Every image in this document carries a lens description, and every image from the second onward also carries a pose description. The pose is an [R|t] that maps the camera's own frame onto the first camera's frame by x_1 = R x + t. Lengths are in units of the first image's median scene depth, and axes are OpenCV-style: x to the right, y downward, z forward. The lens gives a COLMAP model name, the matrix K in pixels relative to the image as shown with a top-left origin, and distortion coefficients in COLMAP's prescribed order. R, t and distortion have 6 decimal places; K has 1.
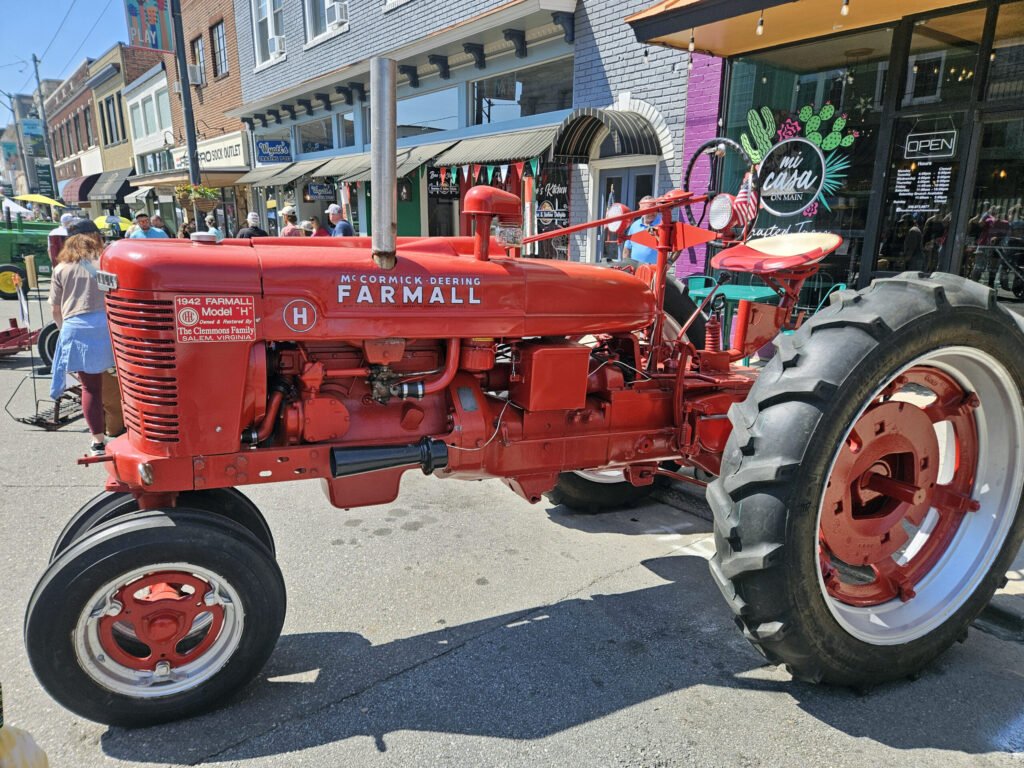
lens RADIAL K [[689.7, 0, 517.3], [0, 689.7, 396.6], [0, 0, 1]] dist [0.062419, -0.058247]
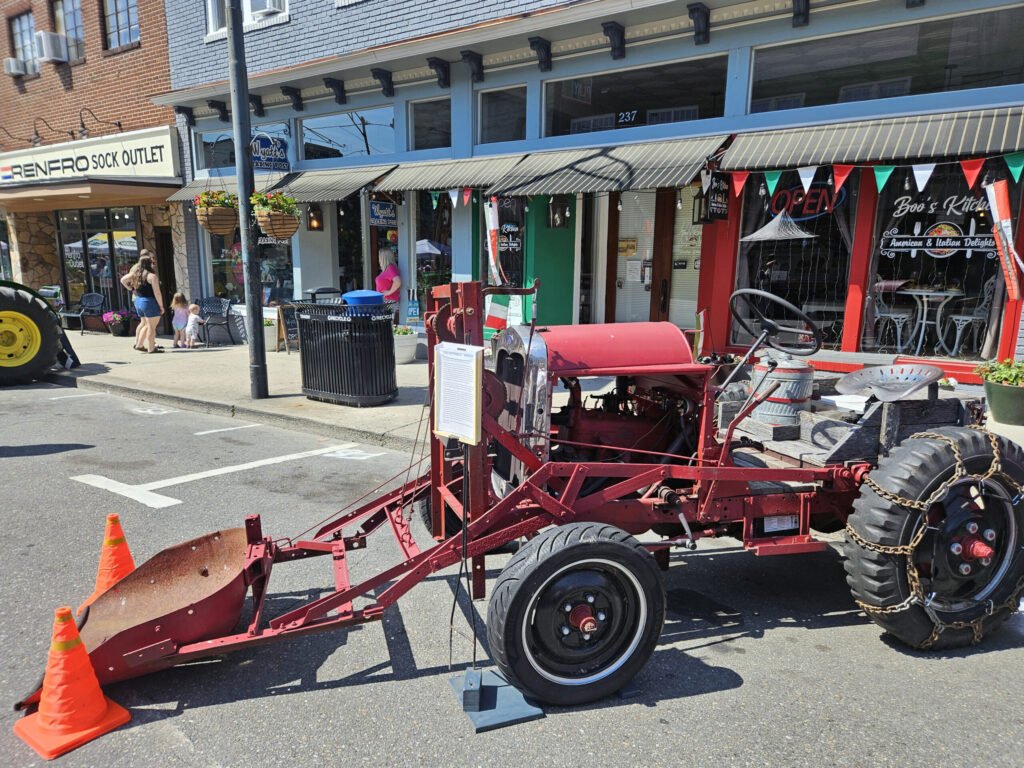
lens RADIAL K [[558.1, 0, 511.8], [0, 558.1, 328.9], [0, 0, 1]] dist [0.065787, -0.043416]
pose [[0.917770, -0.060438, 0.392485, -0.320613], [0.103954, 0.990450, -0.090565, -0.104098], [-0.383263, 0.123918, 0.915289, 0.398754]]
